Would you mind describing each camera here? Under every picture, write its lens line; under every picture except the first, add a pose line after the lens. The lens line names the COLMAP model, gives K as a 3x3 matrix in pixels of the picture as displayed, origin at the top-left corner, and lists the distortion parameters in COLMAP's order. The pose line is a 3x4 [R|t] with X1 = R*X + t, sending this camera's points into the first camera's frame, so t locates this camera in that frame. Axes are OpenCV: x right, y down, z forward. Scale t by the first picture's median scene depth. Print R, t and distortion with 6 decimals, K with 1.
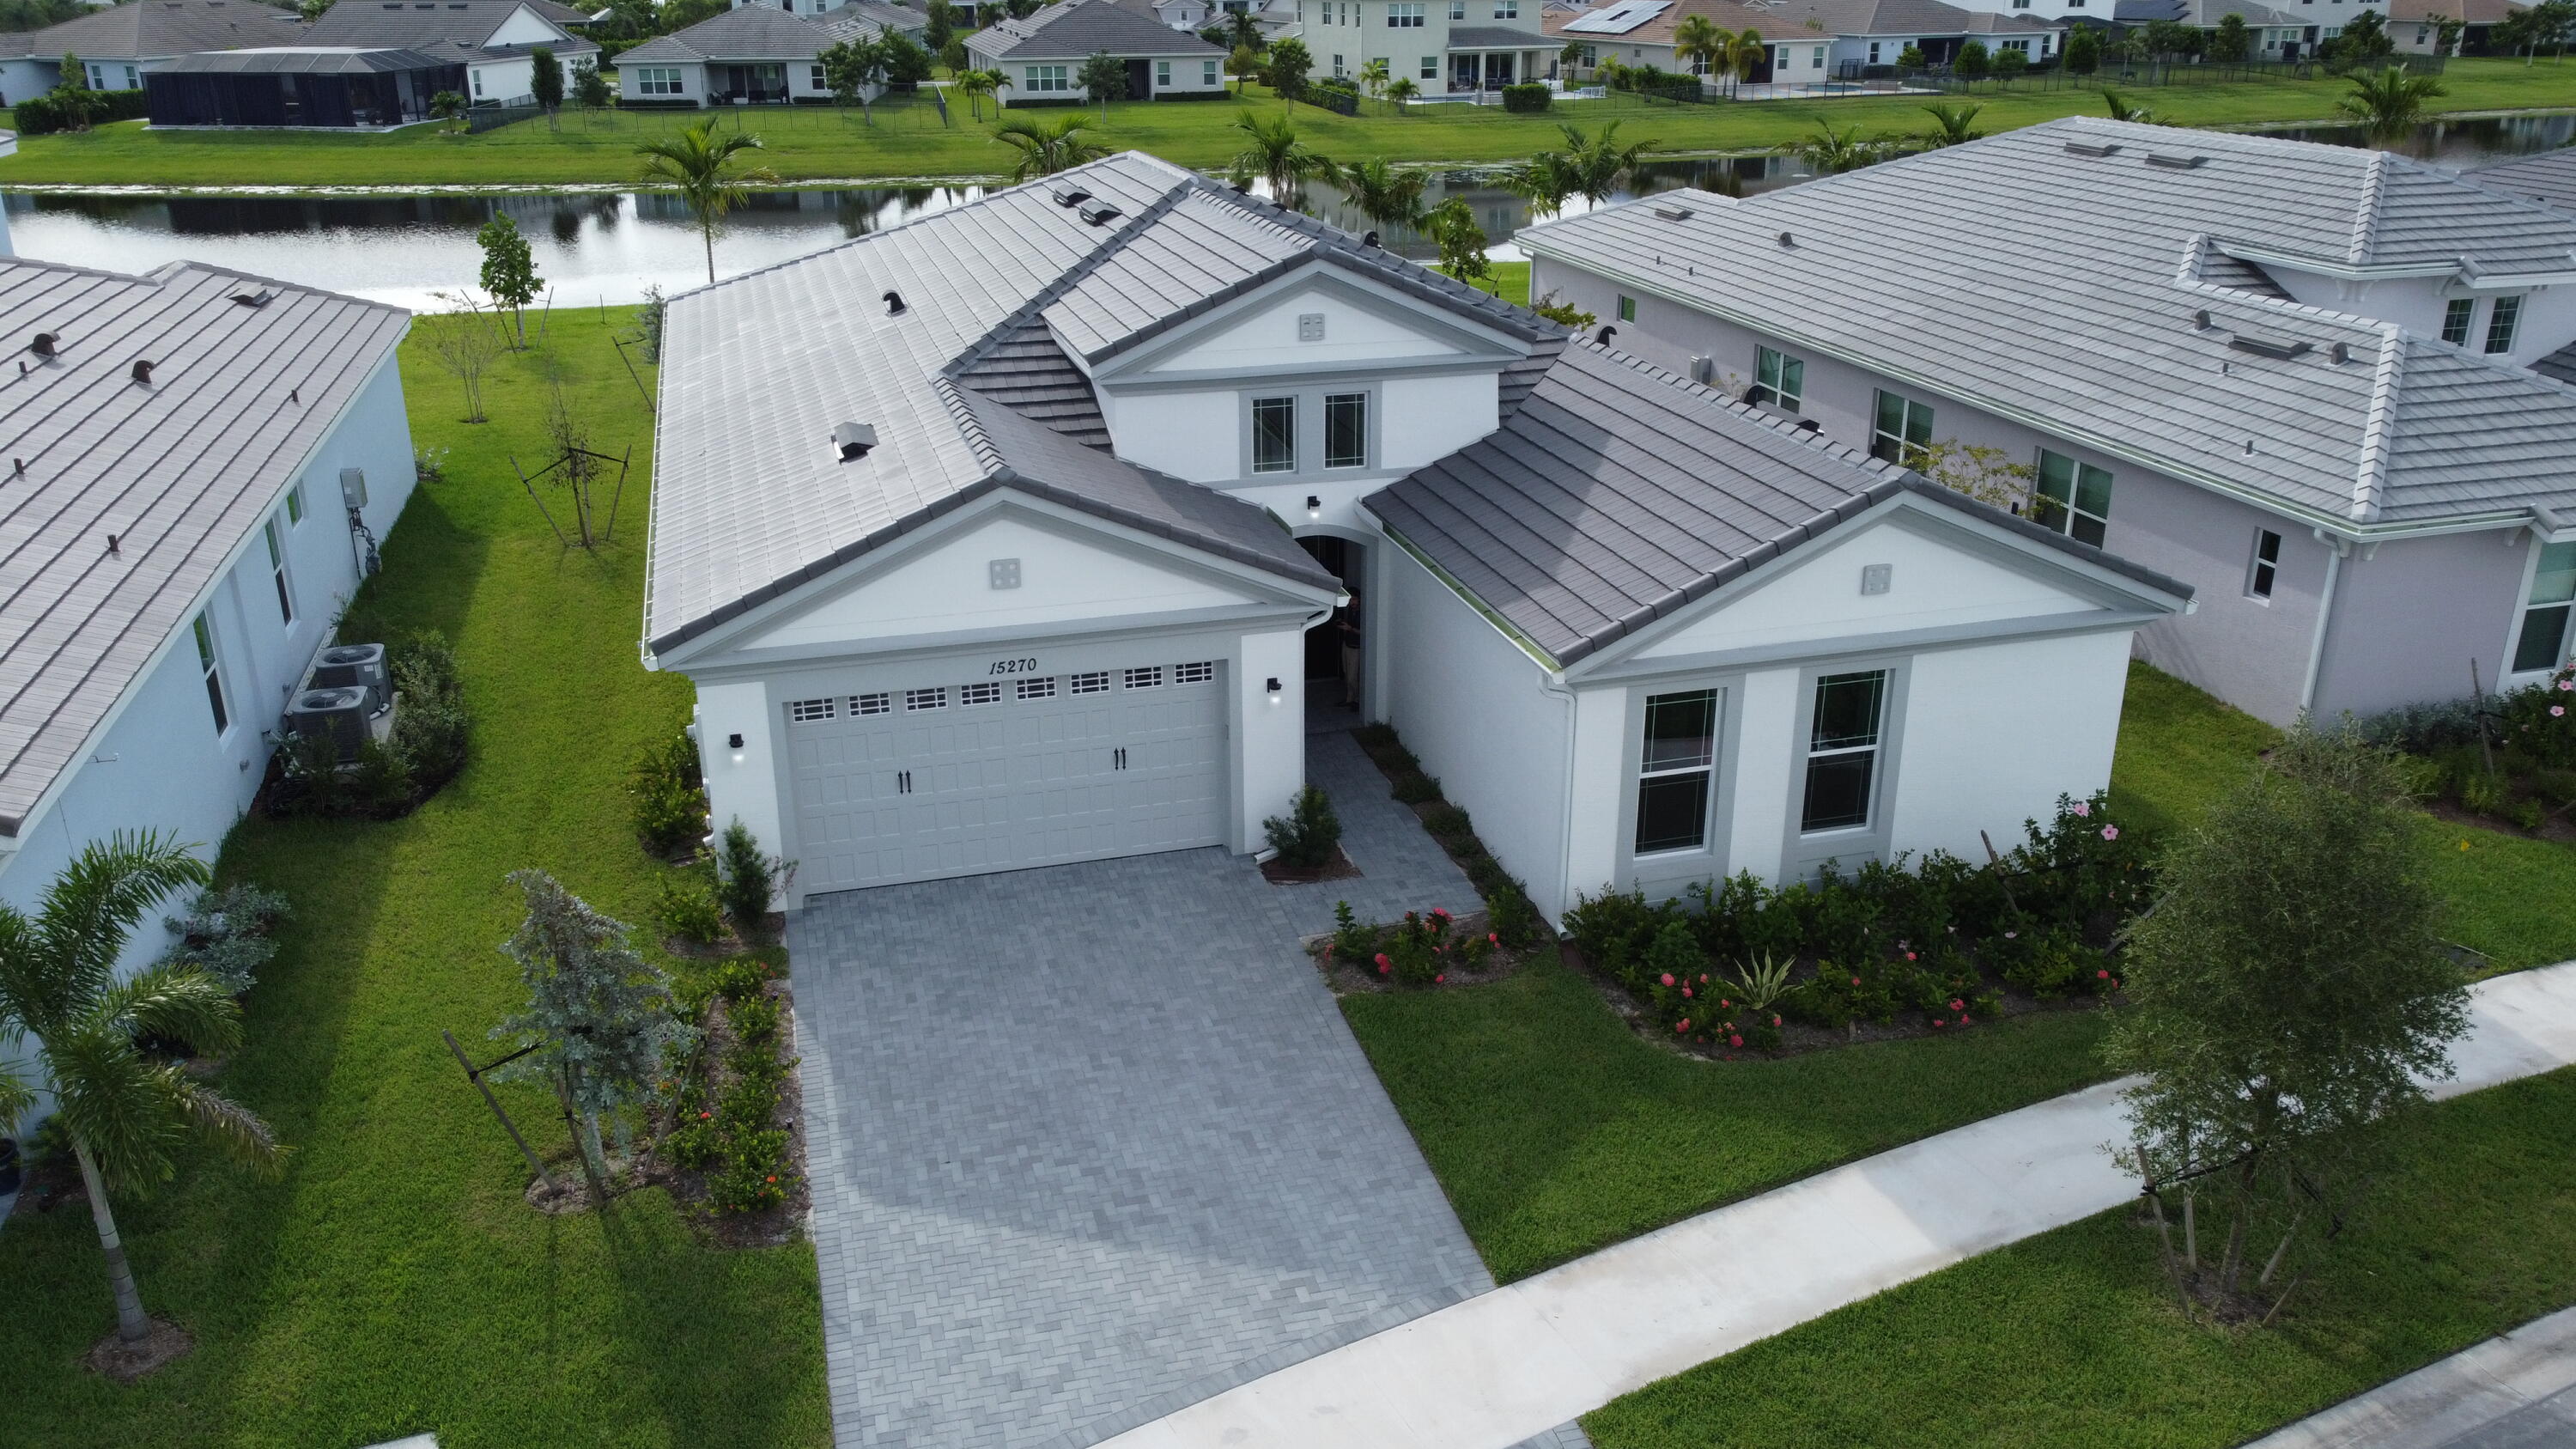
lens RADIAL K [[1930.5, 0, 1293.2], [0, 1930.5, 732.1], [0, 0, 1]] dist [0.004620, -0.012056]
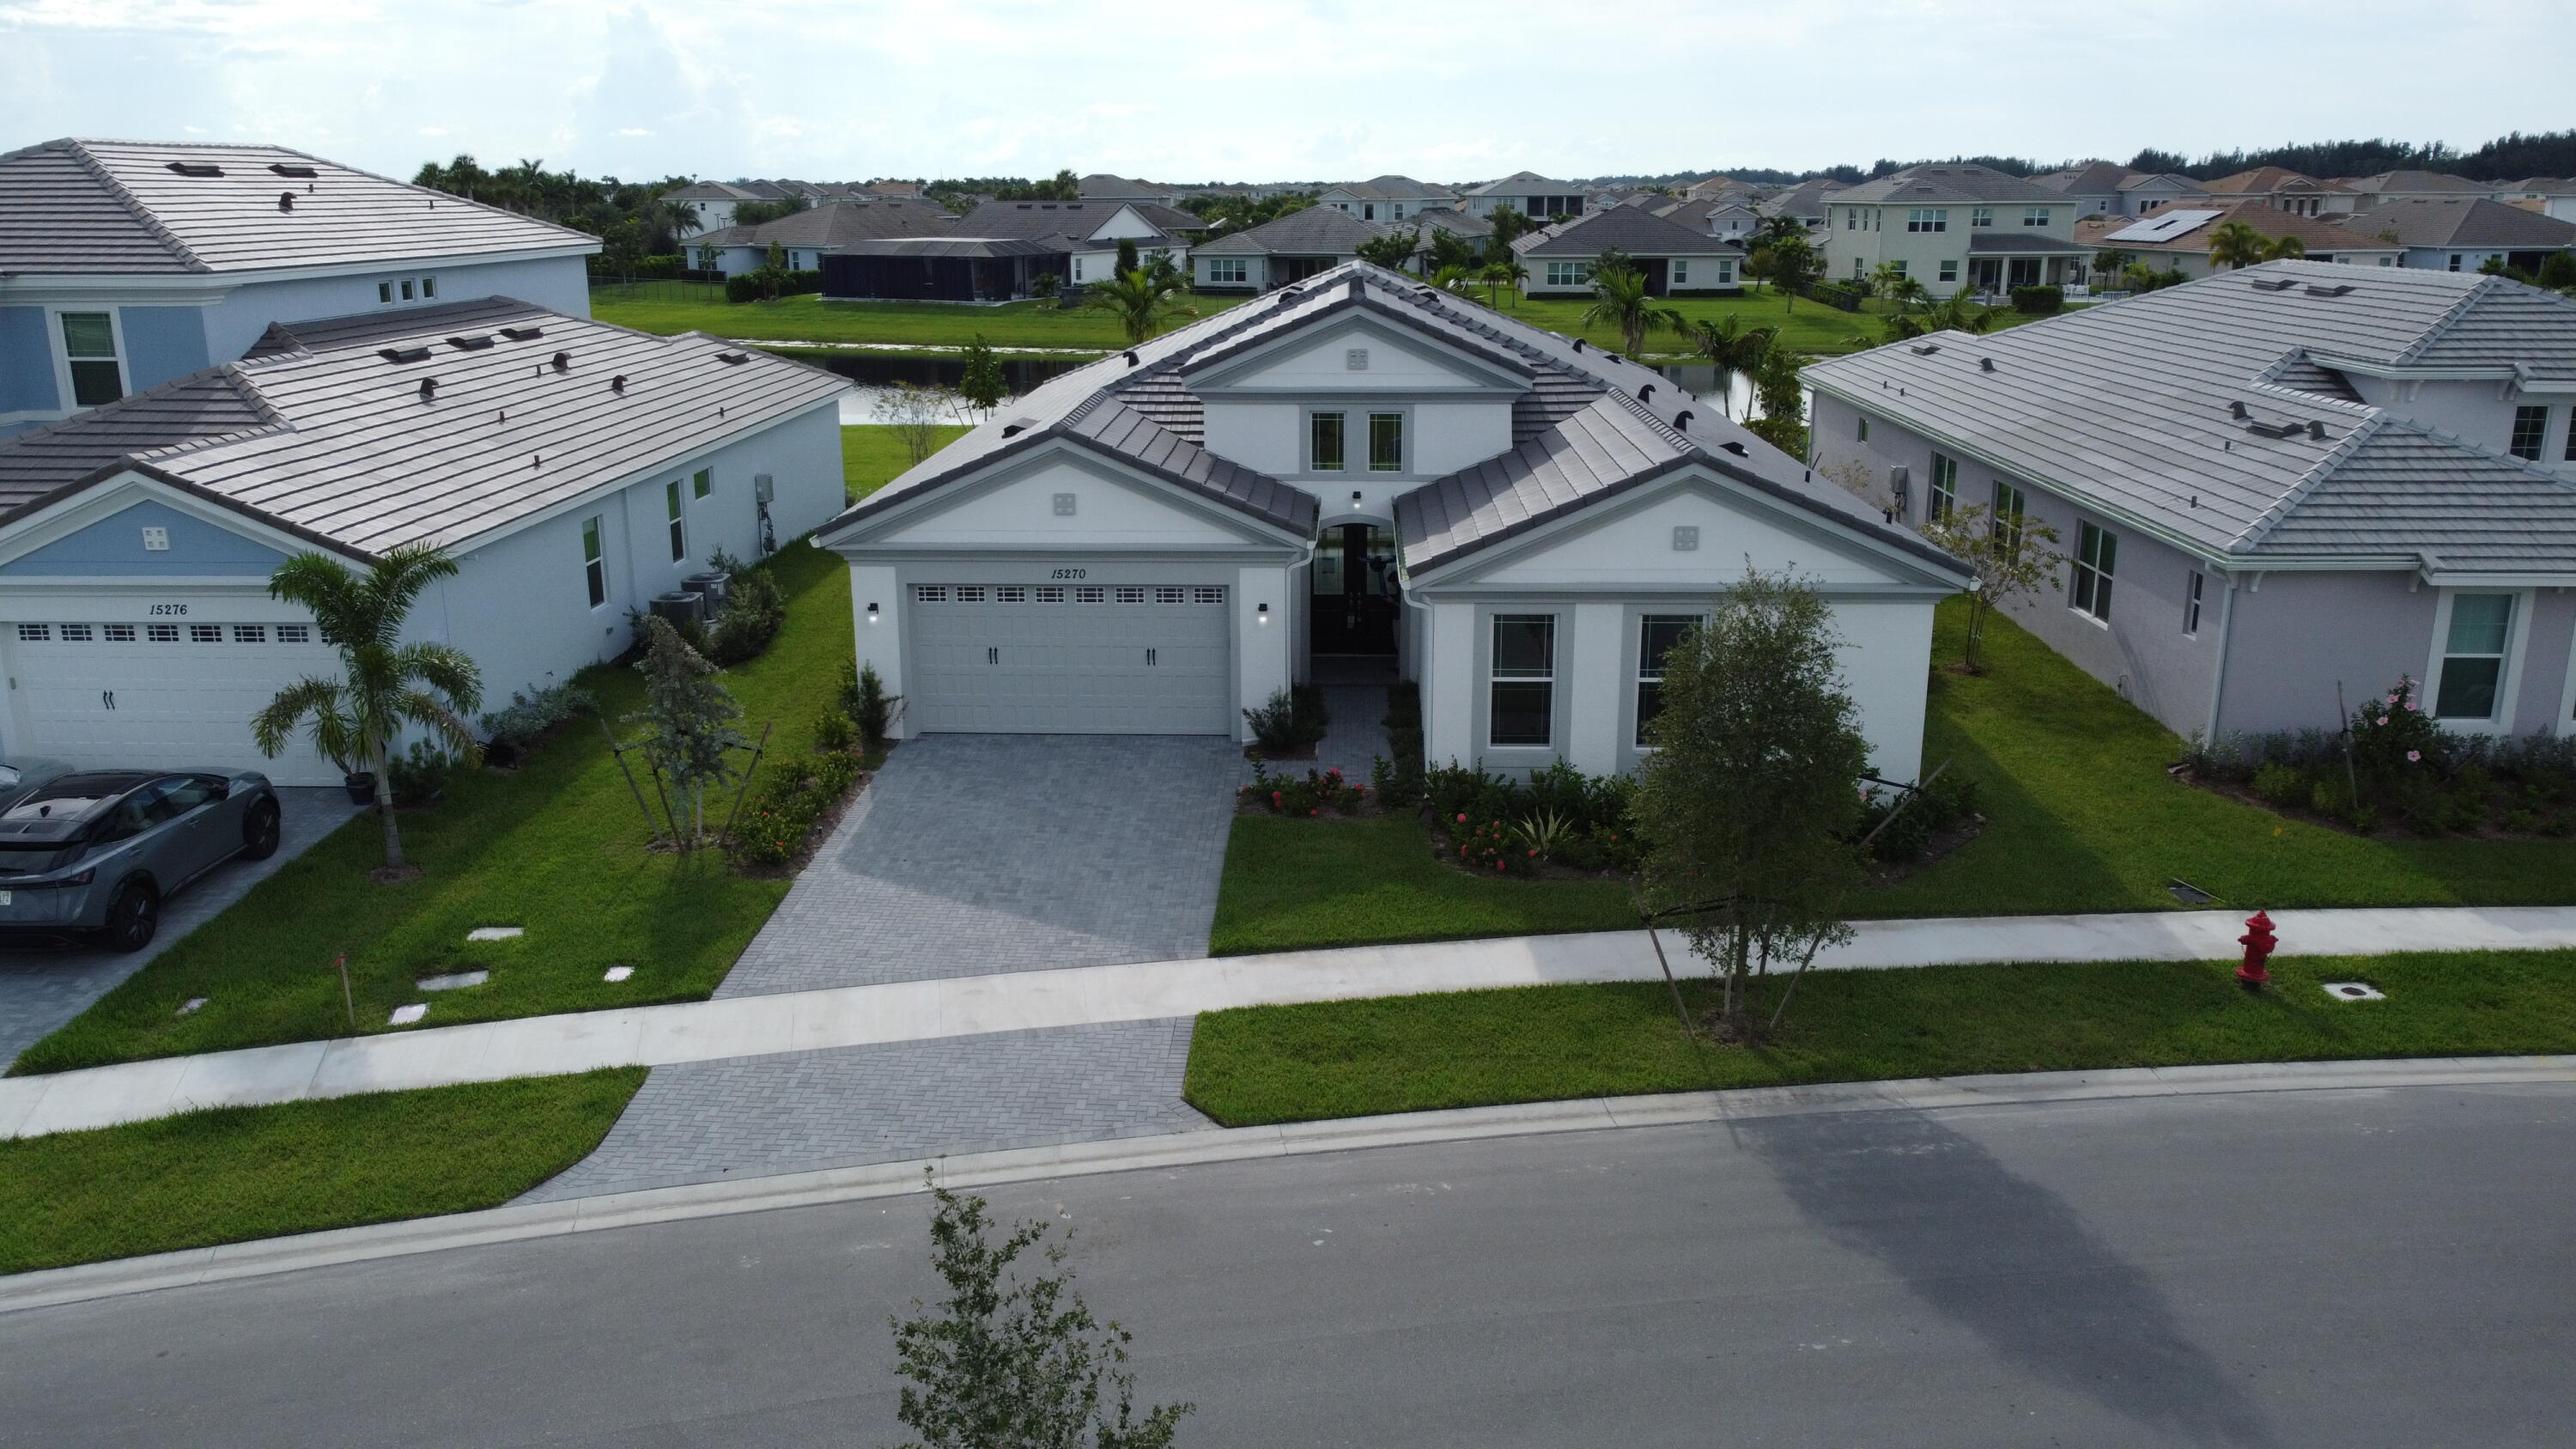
lens RADIAL K [[1930.5, 0, 1293.2], [0, 1930.5, 724.9], [0, 0, 1]] dist [0.004620, -0.012056]
pose [[0.952491, 0.083747, -0.292825, 0.335147], [-0.115257, 0.989063, -0.092033, 0.144505], [0.281915, 0.121410, 0.951727, -0.201821]]
